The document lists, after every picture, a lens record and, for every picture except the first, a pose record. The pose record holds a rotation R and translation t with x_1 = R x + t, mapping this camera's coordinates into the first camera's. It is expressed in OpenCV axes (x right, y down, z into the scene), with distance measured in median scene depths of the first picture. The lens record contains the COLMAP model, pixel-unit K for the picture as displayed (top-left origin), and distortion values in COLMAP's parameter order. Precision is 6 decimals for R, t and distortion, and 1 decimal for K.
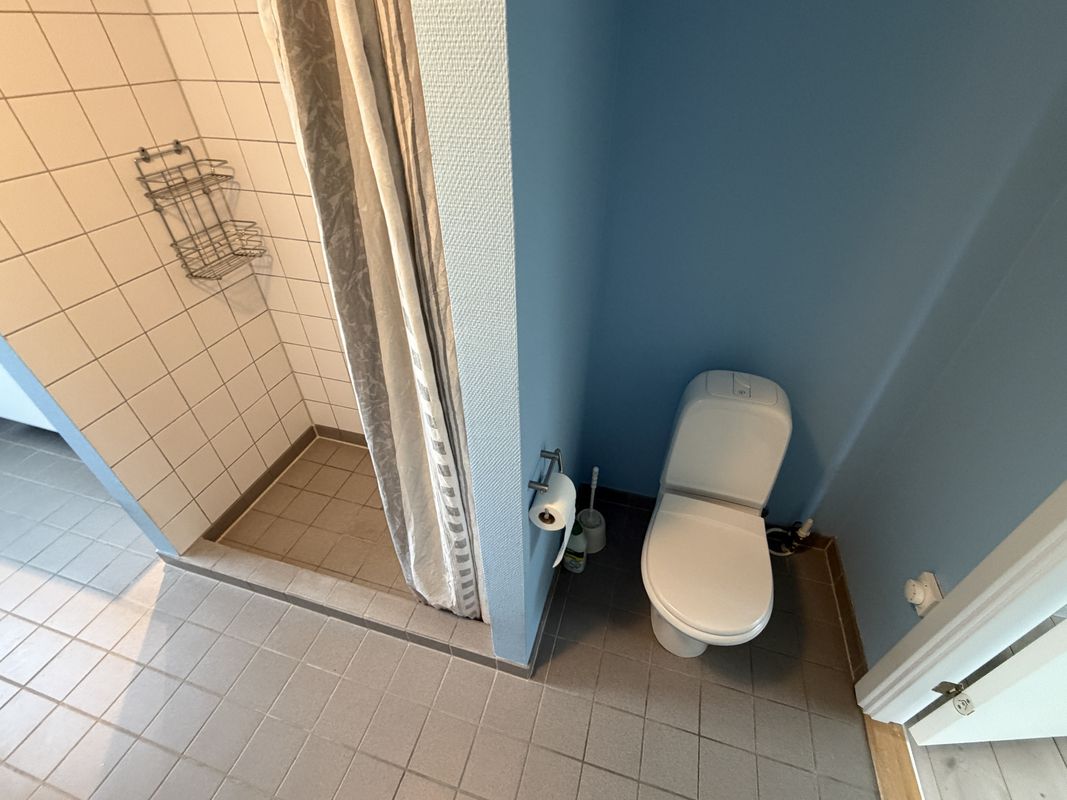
lens RADIAL K [[470.6, 0, 534.7], [0, 470.6, 399.5], [0, 0, 1]] dist [-0.001383, -0.000405]
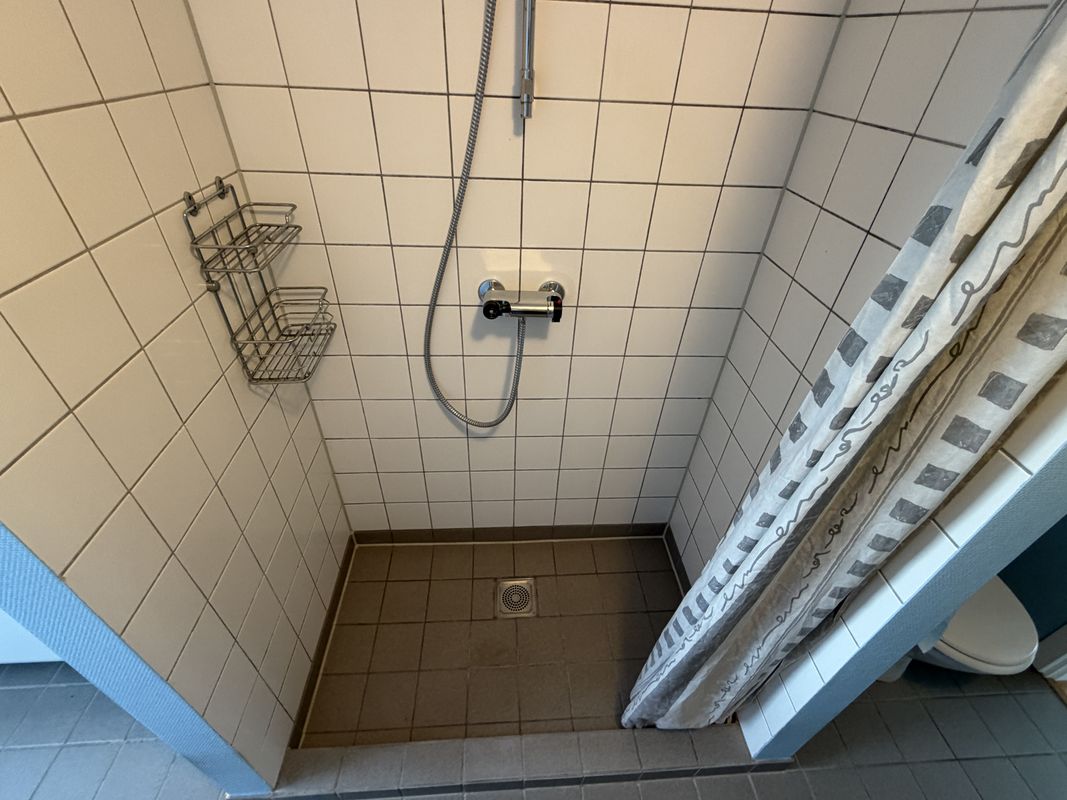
lens RADIAL K [[470.6, 0, 531.6], [0, 470.6, 400.1], [0, 0, 1]] dist [-0.001383, -0.000405]
pose [[0.940885, -0.172966, 0.291235, -0.595453], [0.175241, 0.984352, 0.018467, -0.190154], [-0.289872, 0.033661, 0.956473, 0.274225]]
